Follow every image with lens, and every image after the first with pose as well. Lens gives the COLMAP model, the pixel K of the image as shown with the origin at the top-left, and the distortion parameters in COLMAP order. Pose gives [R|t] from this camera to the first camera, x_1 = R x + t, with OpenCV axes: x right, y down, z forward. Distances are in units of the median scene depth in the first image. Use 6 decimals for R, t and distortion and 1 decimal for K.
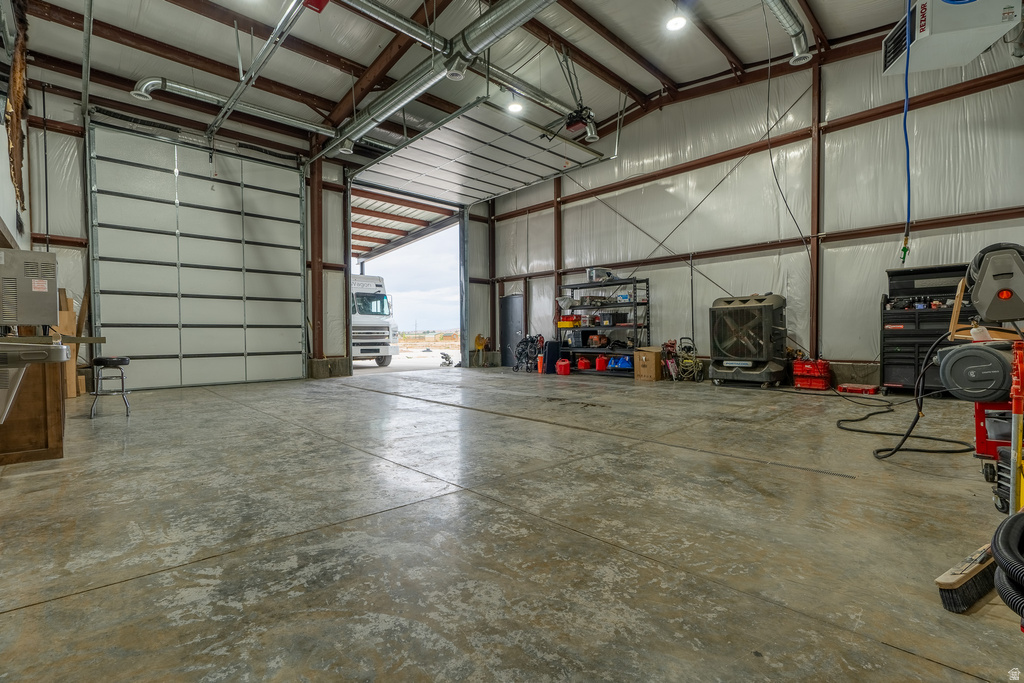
lens RADIAL K [[460.4, 0, 506.2], [0, 460.4, 345.6], [0, 0, 1]] dist [0.000136, 0.000577]
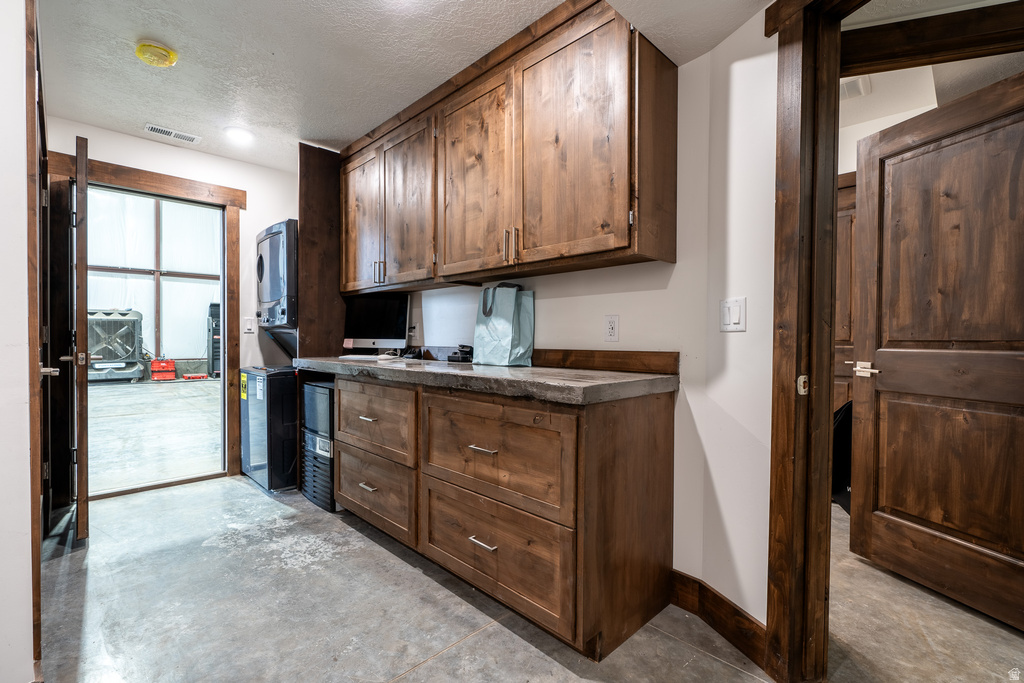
lens RADIAL K [[460.4, 0, 506.2], [0, 460.4, 345.6], [0, 0, 1]] dist [0.000136, 0.000577]
pose [[-0.007048, -0.005084, 0.999962, -0.615144], [0.021242, 0.999761, 0.005233, 0.002563], [-0.999750, 0.021279, -0.006938, -0.032824]]
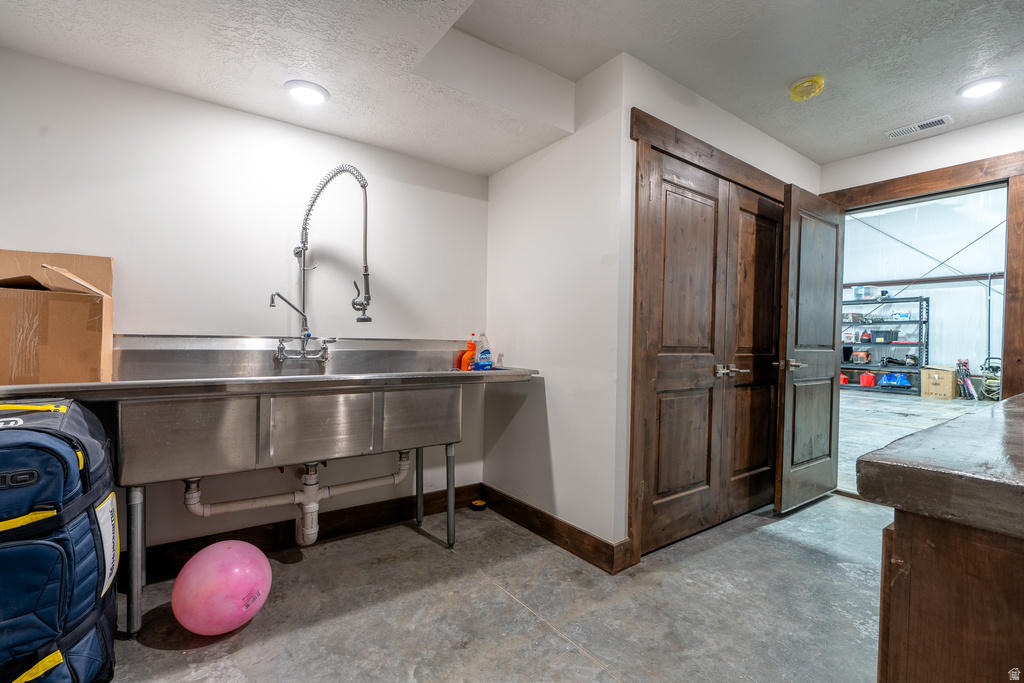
lens RADIAL K [[460.4, 0, 506.2], [0, 460.4, 345.6], [0, 0, 1]] dist [0.000136, 0.000577]
pose [[0.990973, 0.029748, -0.130720, -0.509856], [-0.031794, 0.999402, -0.013598, 0.003534], [0.130237, 0.017631, 0.991326, -0.129486]]
